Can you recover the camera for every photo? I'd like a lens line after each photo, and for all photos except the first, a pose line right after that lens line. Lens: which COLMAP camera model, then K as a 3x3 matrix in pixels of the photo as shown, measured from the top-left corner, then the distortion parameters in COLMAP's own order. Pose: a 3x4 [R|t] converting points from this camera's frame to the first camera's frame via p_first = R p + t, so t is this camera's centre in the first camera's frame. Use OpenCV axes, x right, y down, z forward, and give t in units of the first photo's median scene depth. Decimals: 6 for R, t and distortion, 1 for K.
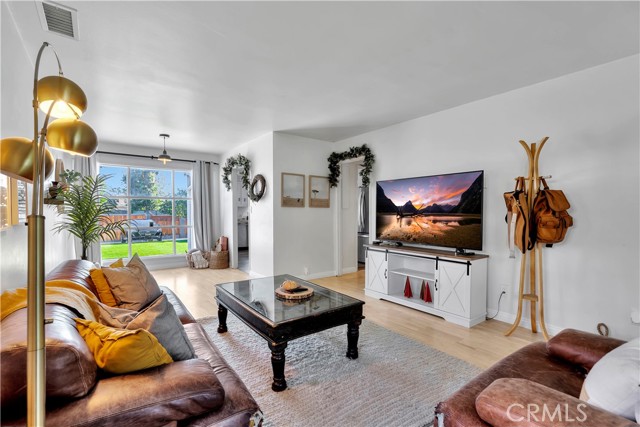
lens RADIAL K [[288.2, 0, 320.0], [0, 288.2, 213.5], [0, 0, 1]] dist [-0.000383, -0.000012]
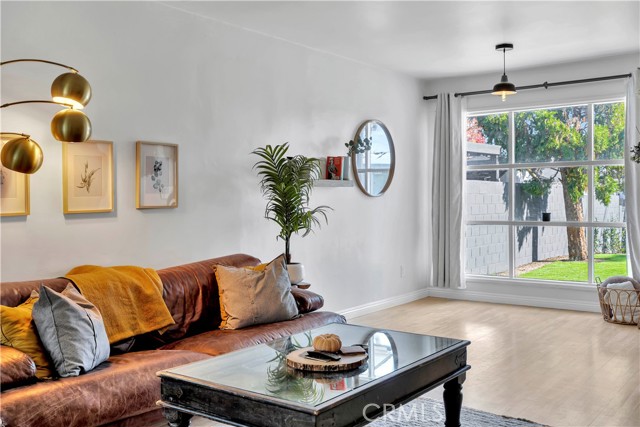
lens RADIAL K [[655.7, 0, 318.2], [0, 655.7, 212.2], [0, 0, 1]] dist [0.022259, 0.006411]
pose [[0.290718, 0.024268, -0.956501, 0.500918], [0.002926, 0.999651, 0.026252, -0.004303], [0.956804, -0.010431, 0.290546, 0.337817]]
